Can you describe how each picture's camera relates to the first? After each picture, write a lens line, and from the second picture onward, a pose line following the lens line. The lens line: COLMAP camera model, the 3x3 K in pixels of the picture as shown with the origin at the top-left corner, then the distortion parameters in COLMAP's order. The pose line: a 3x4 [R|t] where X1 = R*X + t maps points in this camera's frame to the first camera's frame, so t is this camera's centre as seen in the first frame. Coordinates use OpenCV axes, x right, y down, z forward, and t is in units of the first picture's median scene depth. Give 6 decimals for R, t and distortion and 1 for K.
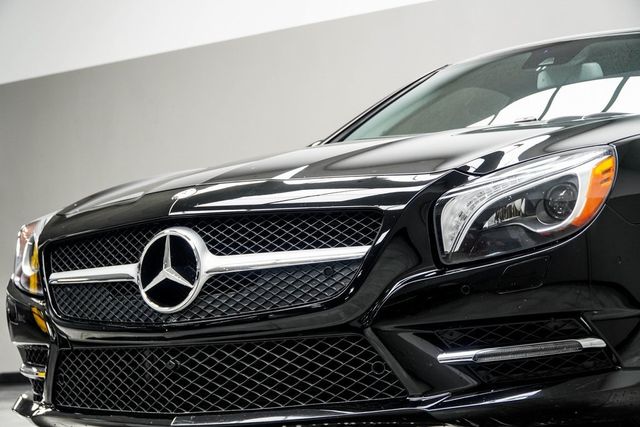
lens RADIAL K [[1709.0, 0, 320.0], [0, 1709.0, 213.5], [0, 0, 1]] dist [-0.357760, -0.353193]
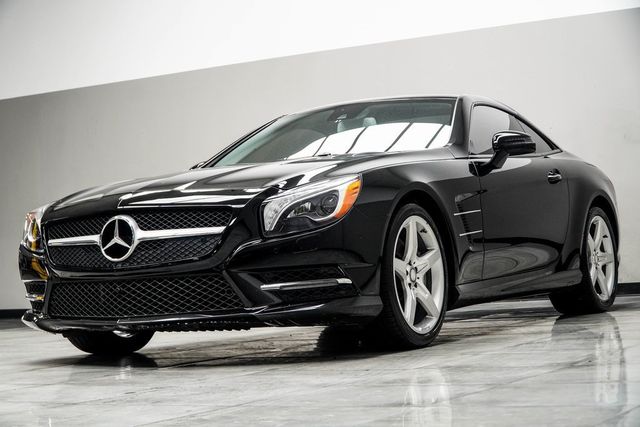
lens RADIAL K [[1732.9, 0, 320.0], [0, 1732.9, 213.5], [0, 0, 1]] dist [-0.689423, -0.086852]
pose [[0.998122, 0.015399, 0.059285, 0.019890], [-0.015879, 0.999845, 0.007634, -0.011317], [-0.059158, -0.008561, 0.998212, -0.882713]]
